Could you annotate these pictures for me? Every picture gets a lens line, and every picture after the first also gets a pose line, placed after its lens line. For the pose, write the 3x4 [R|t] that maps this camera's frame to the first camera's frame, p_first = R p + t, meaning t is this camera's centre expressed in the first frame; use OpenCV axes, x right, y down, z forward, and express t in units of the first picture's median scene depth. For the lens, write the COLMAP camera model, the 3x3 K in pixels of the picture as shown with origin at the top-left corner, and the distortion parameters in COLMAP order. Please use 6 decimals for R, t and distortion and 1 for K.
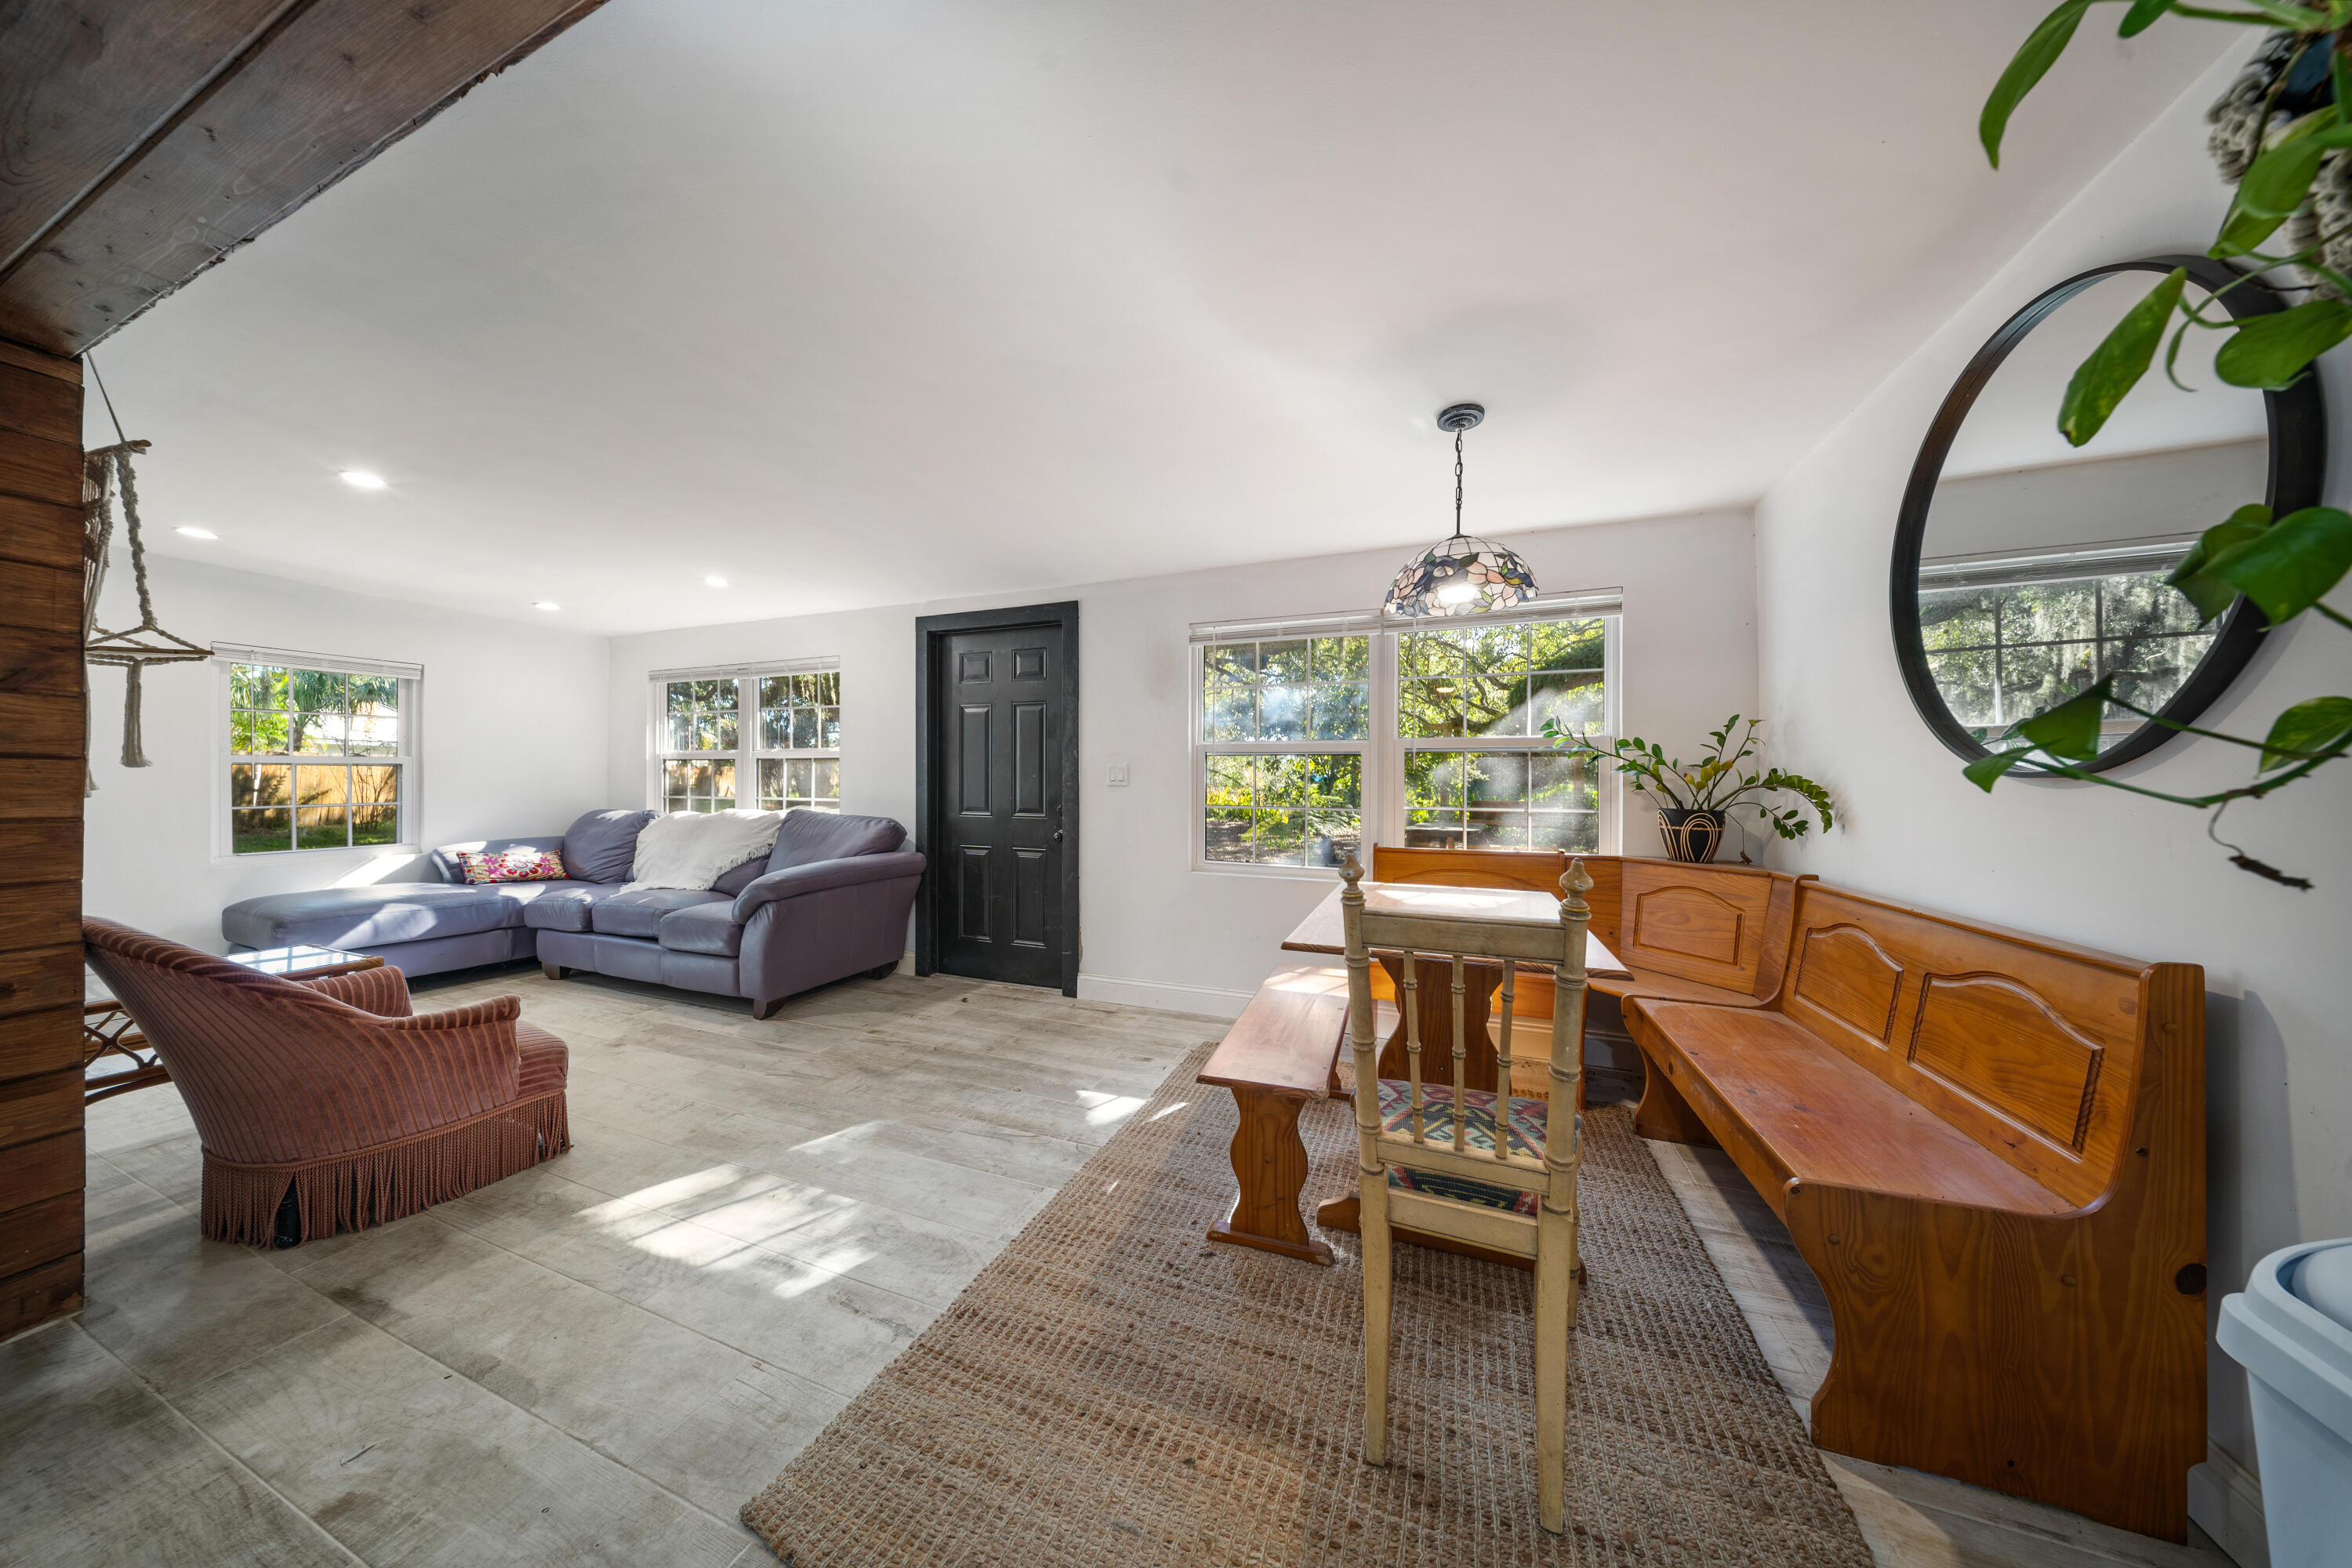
lens RADIAL K [[693.8, 0, 1167.5], [0, 693.8, 774.7], [0, 0, 1]] dist [-0.000922, -0.000156]
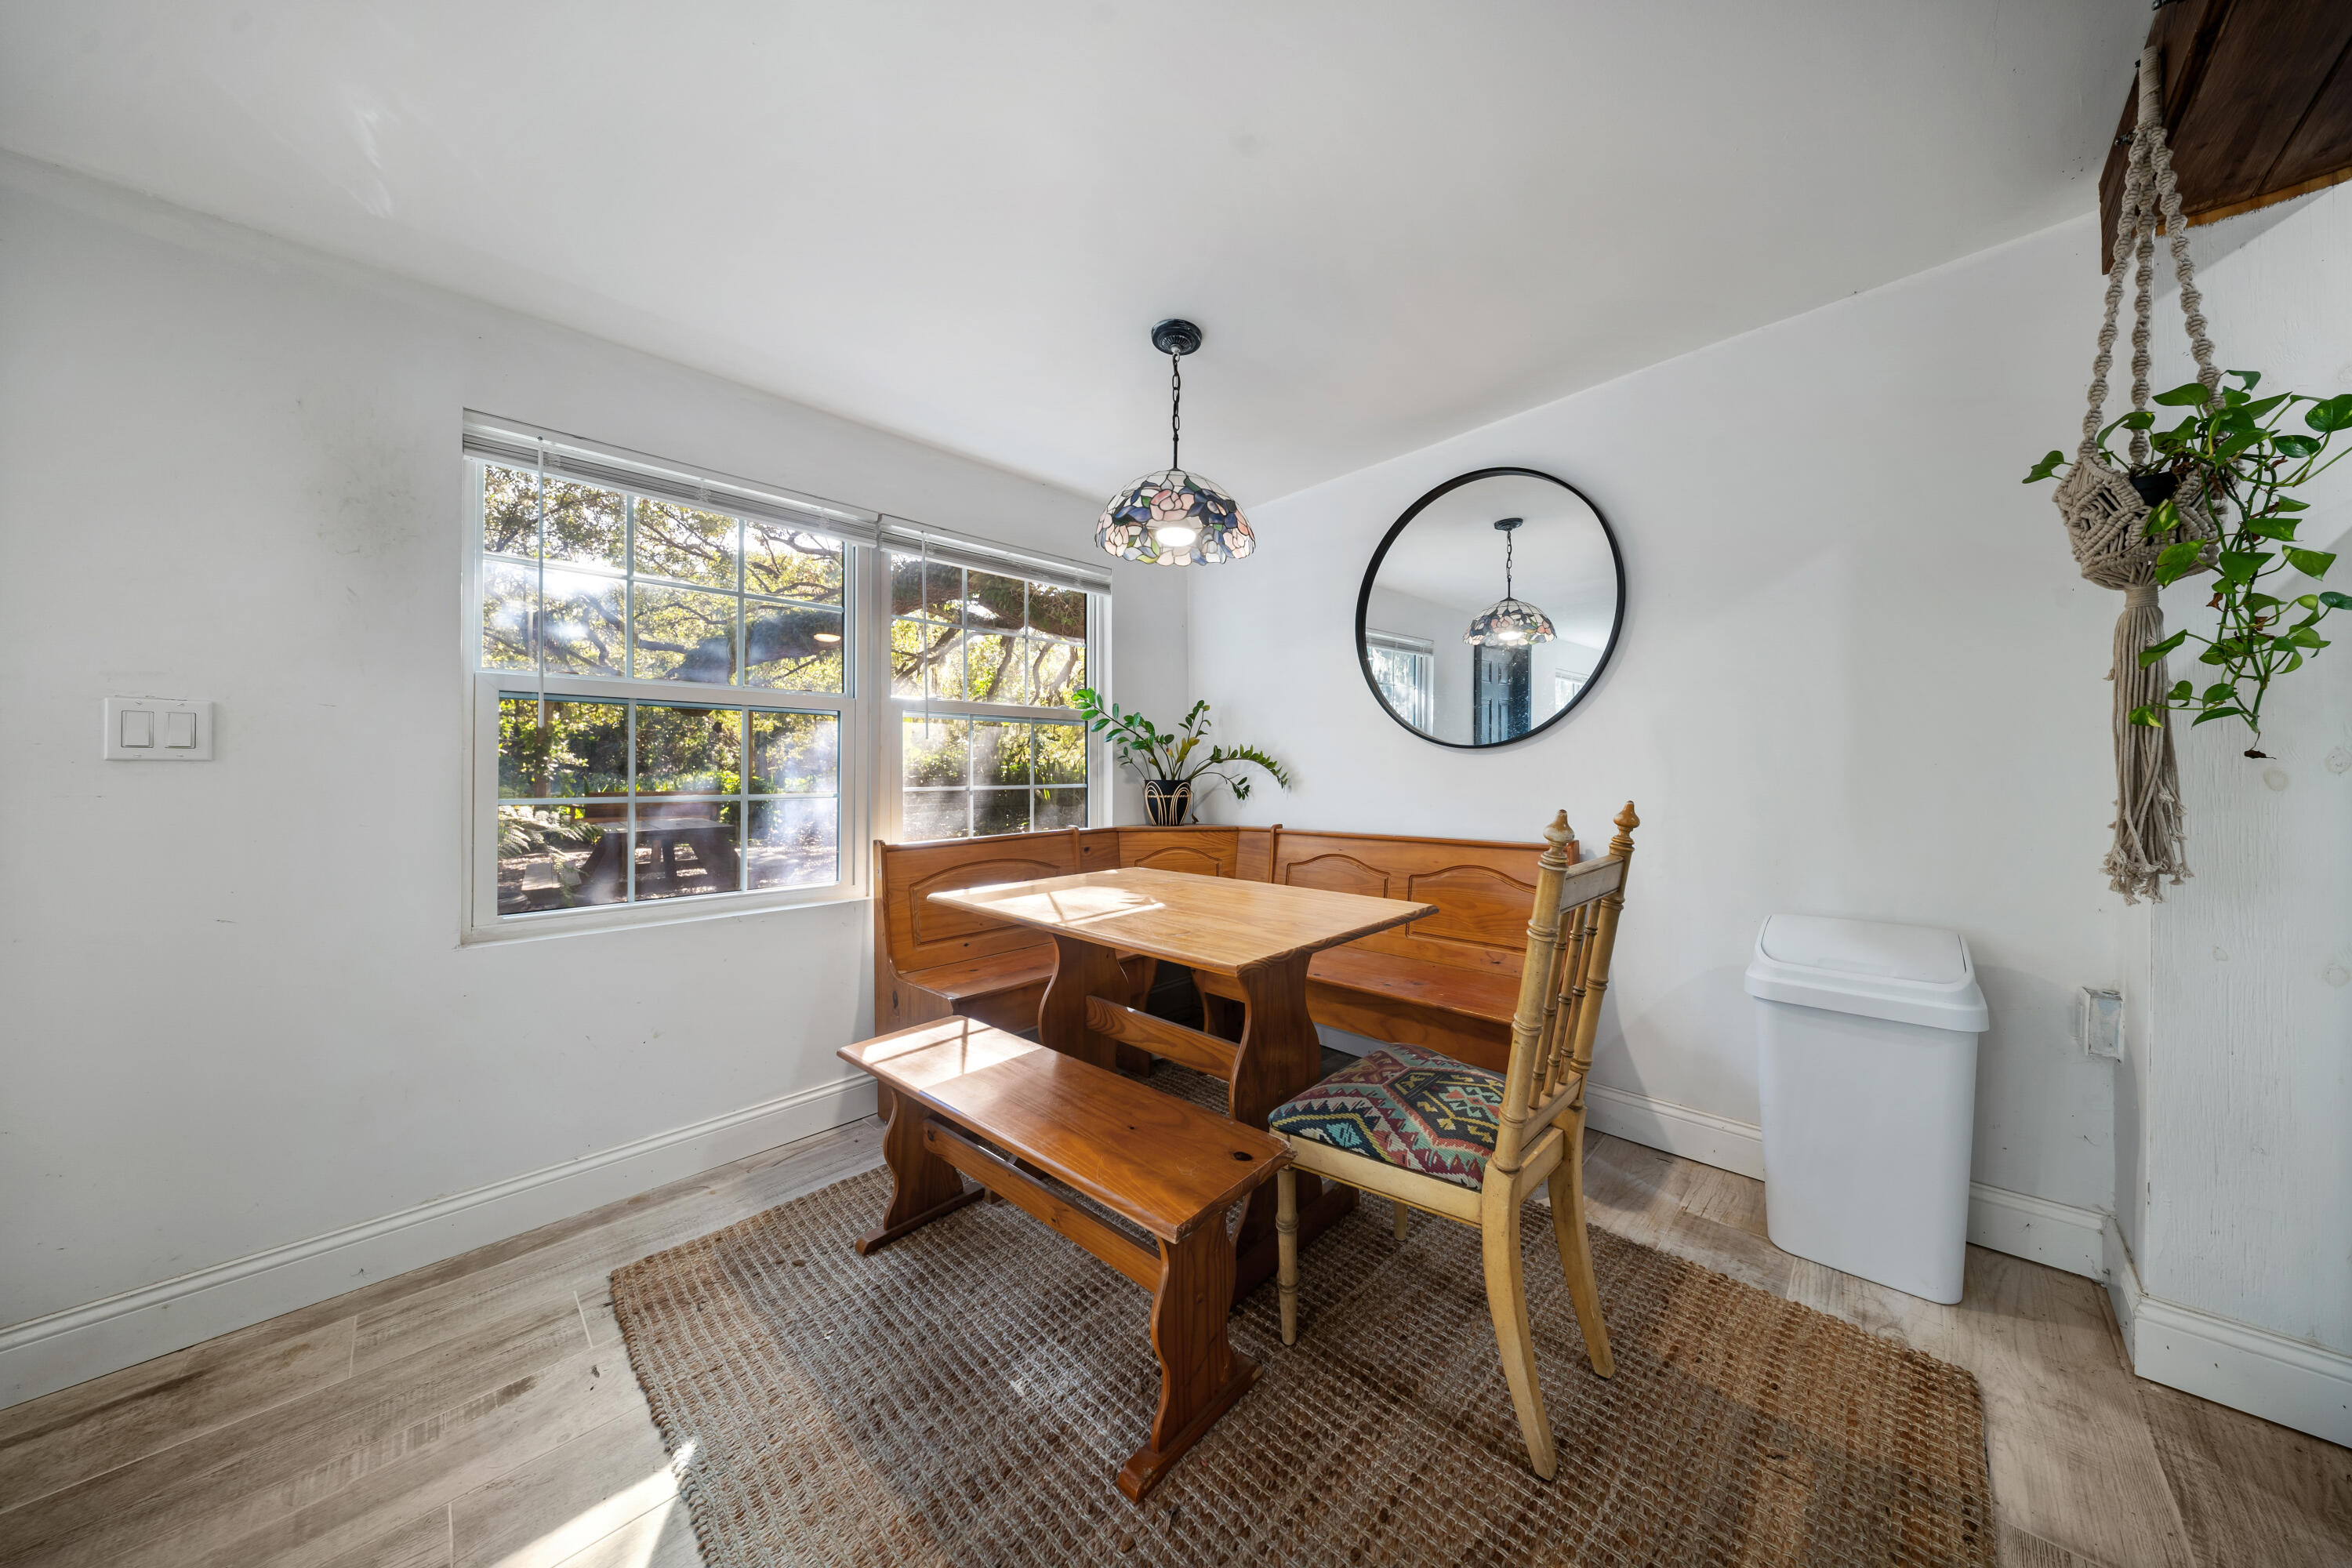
lens RADIAL K [[721.9, 0, 1250.5], [0, 721.9, 767.8], [0, 0, 1]] dist [0.000747, -0.000047]
pose [[0.347730, -0.002599, 0.937591, -0.311545], [-0.002643, 0.999989, 0.003752, 0.024186], [-0.937591, -0.003782, 0.347720, 0.449498]]
